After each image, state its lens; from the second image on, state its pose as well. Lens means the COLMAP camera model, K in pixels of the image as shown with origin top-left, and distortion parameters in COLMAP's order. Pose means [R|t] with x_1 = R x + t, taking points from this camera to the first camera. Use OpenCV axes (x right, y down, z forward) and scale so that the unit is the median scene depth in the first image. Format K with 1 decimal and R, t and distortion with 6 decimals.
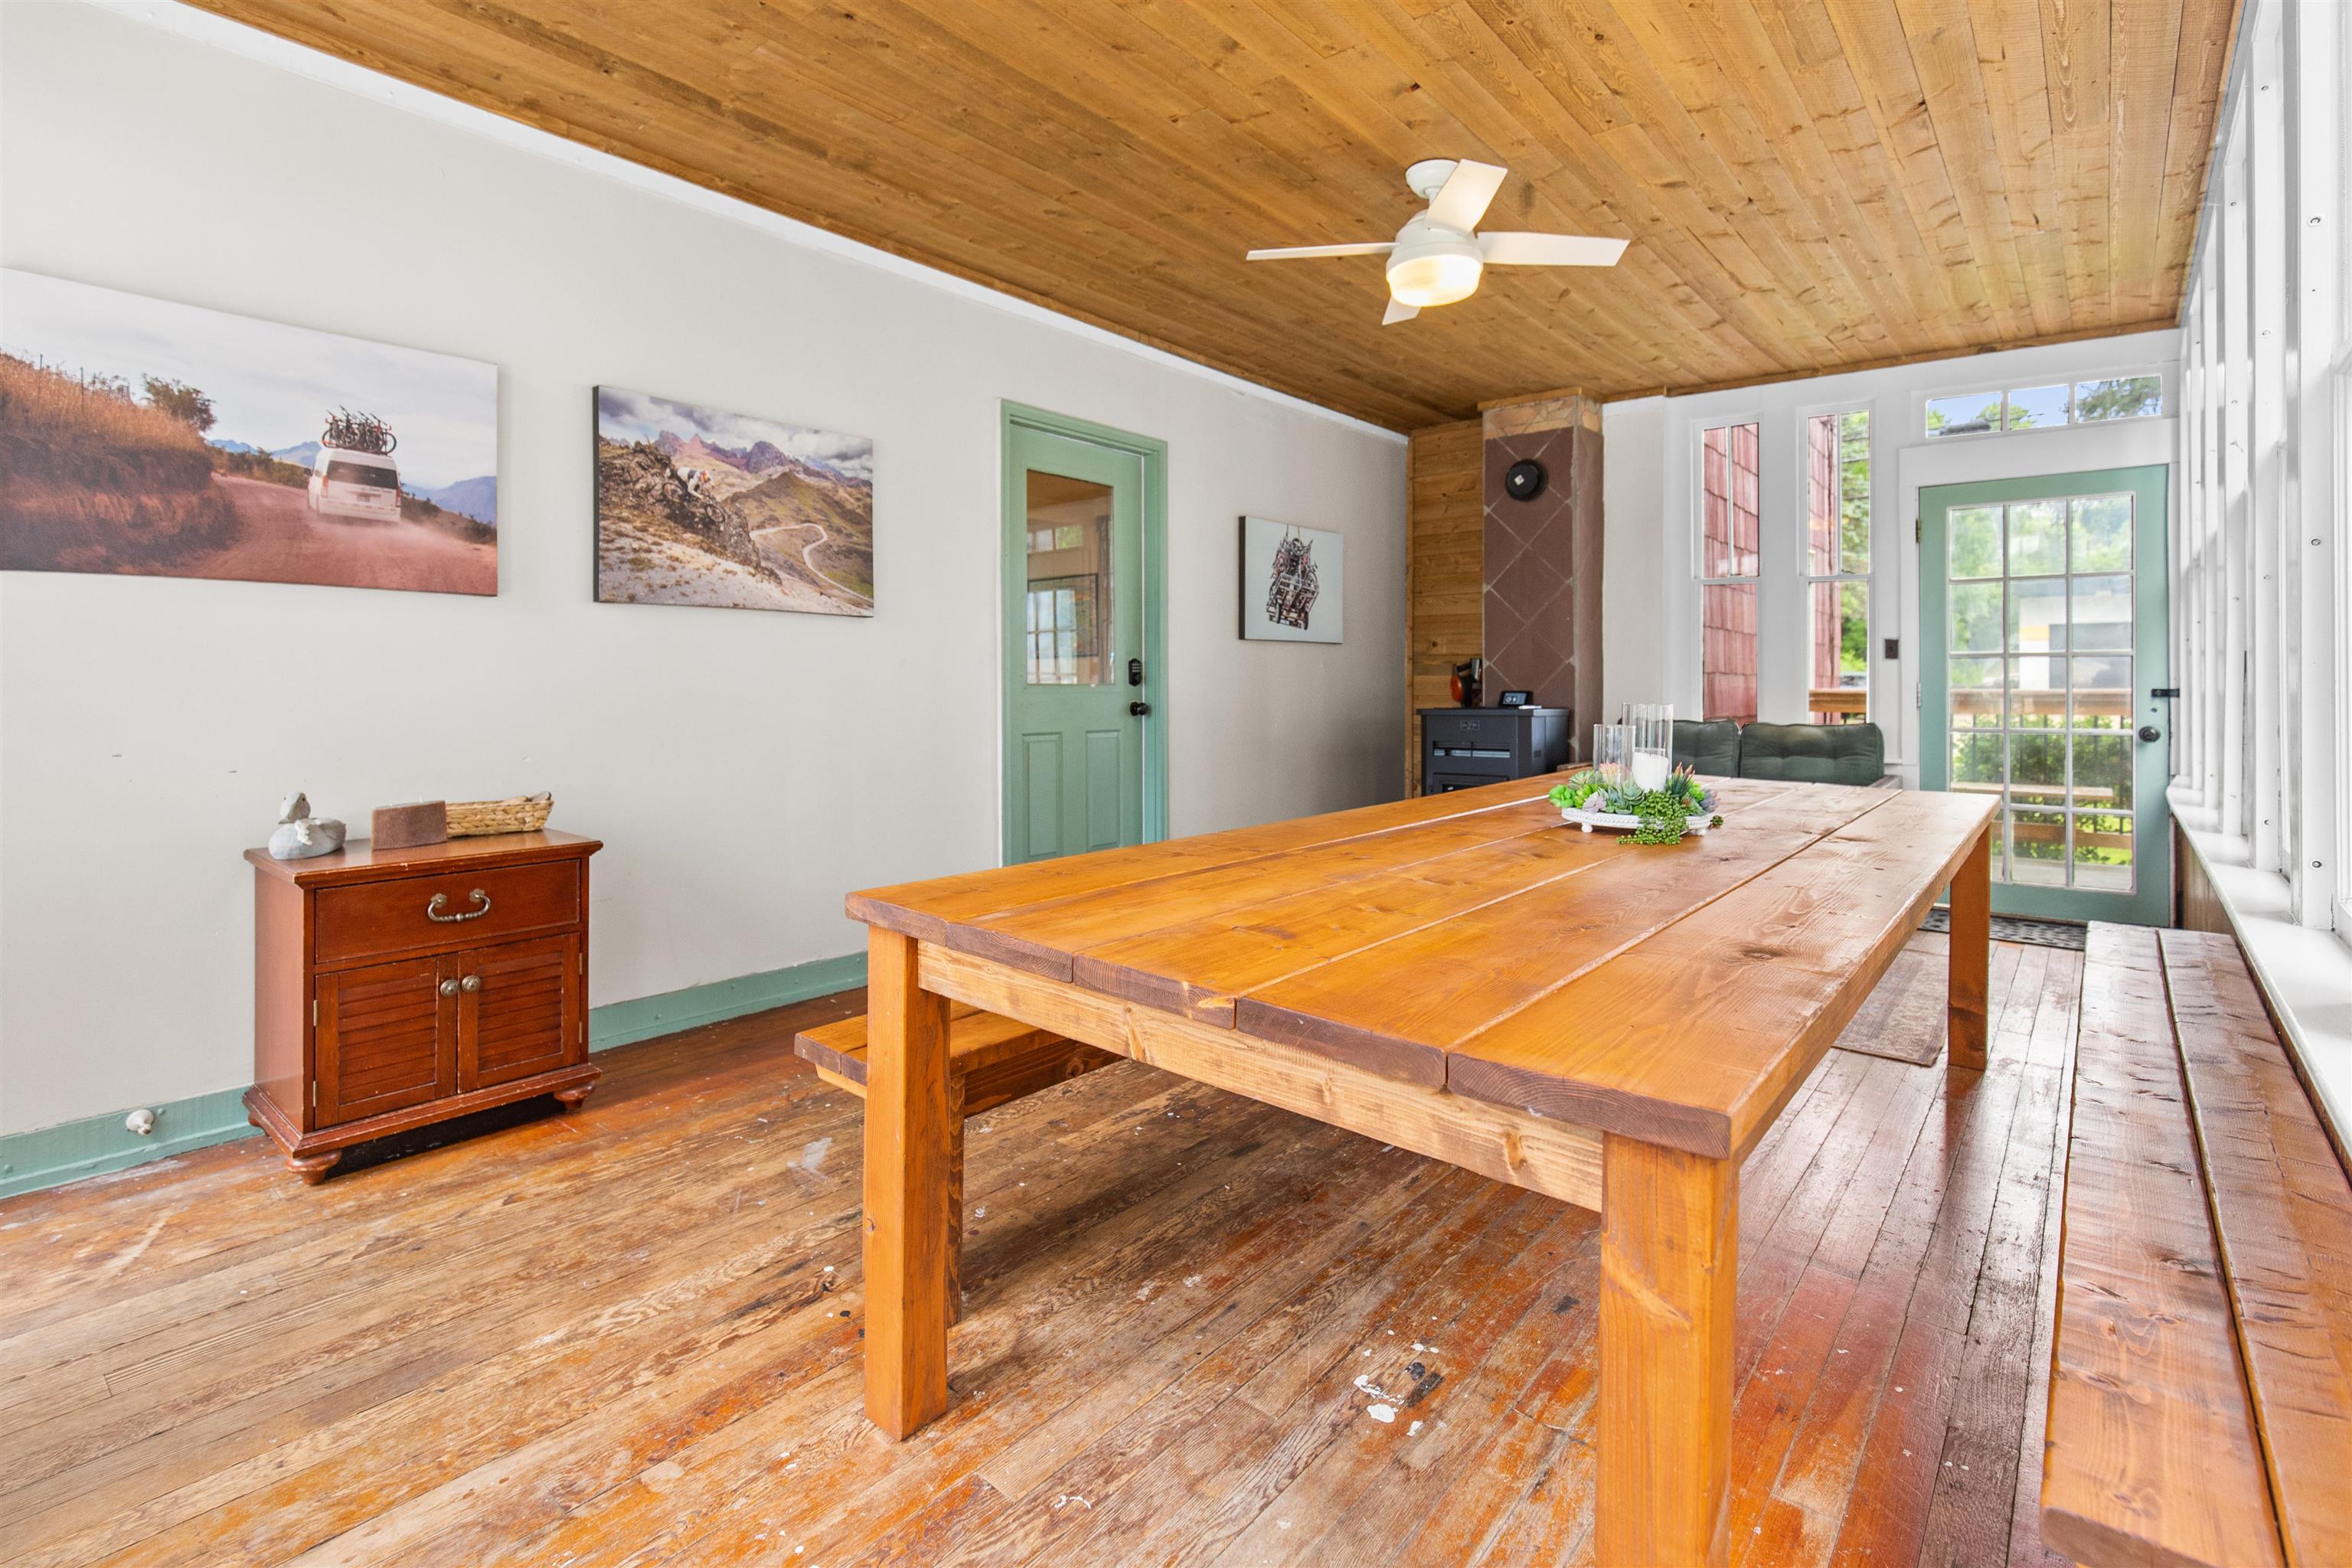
lens RADIAL K [[1118.3, 0, 1174.2], [0, 1118.3, 677.3], [0, 0, 1]] dist [-0.001467, 0.001448]
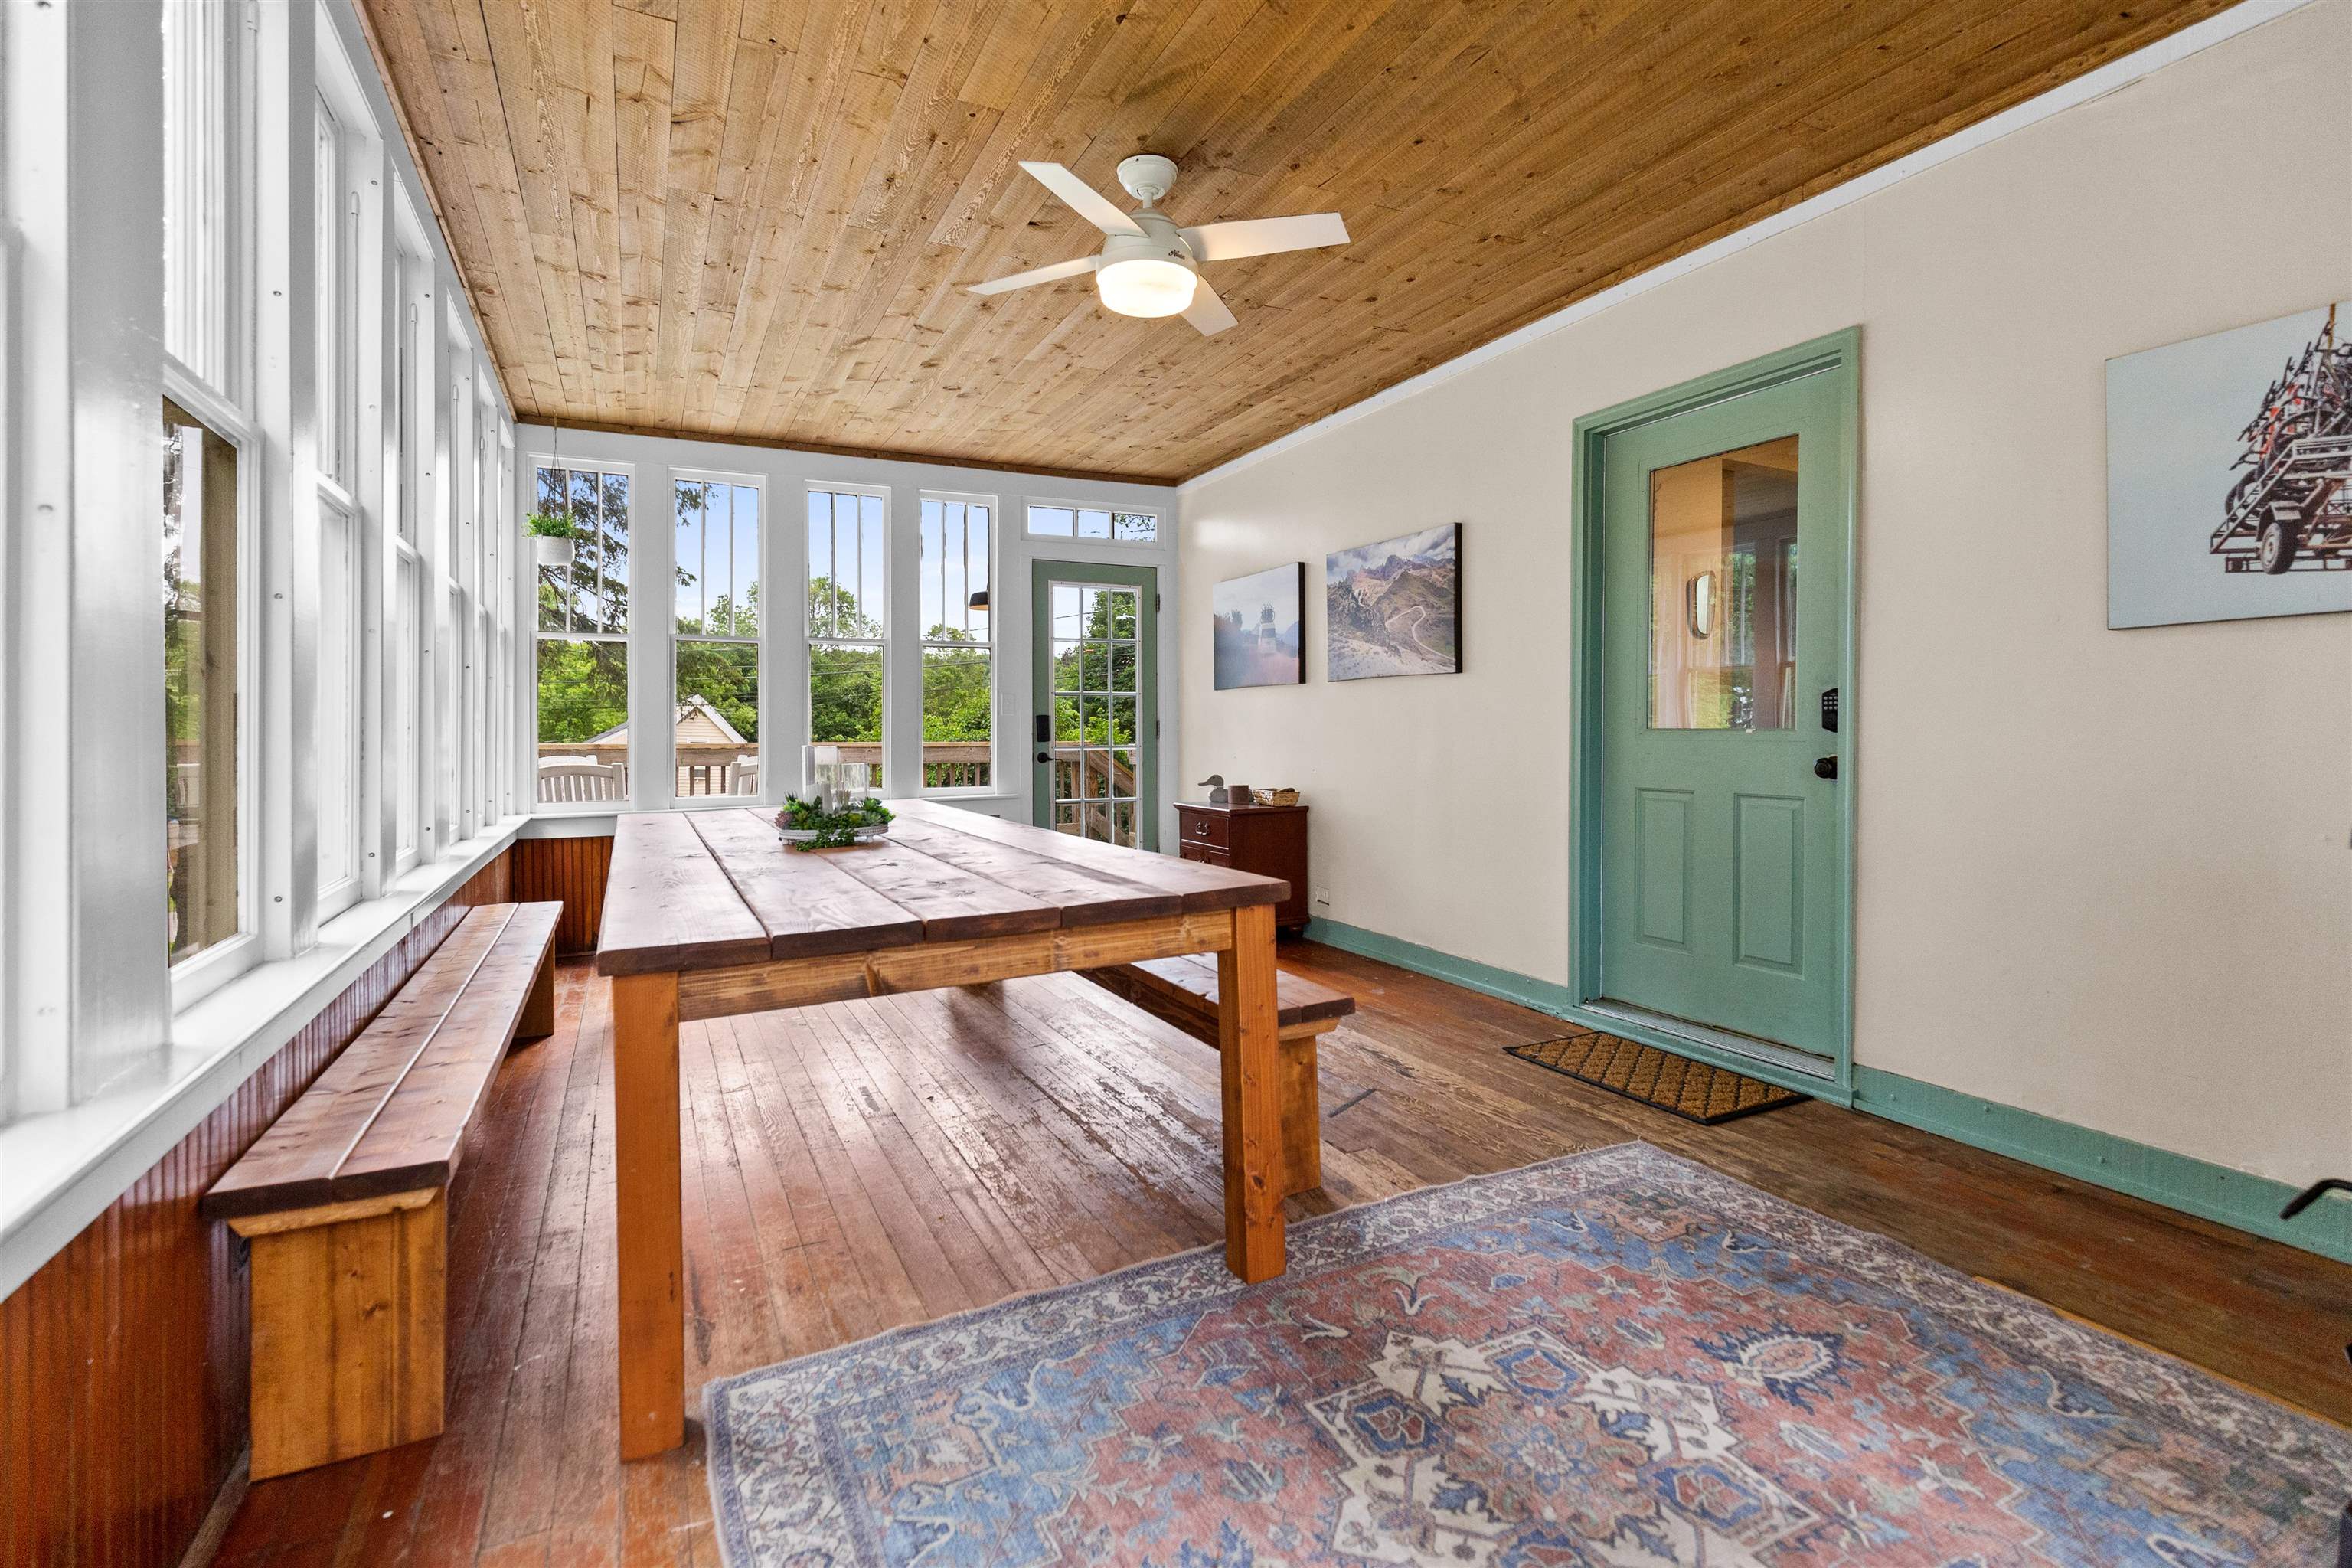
lens RADIAL K [[1118.3, 0, 1208.4], [0, 1118.3, 738.6], [0, 0, 1]] dist [-0.001467, 0.001448]
pose [[-0.395030, -0.000127, -0.918668, 1.002079], [-0.000518, 1.000000, 0.000084, 0.017068], [0.918668, 0.000509, -0.395030, 1.342899]]
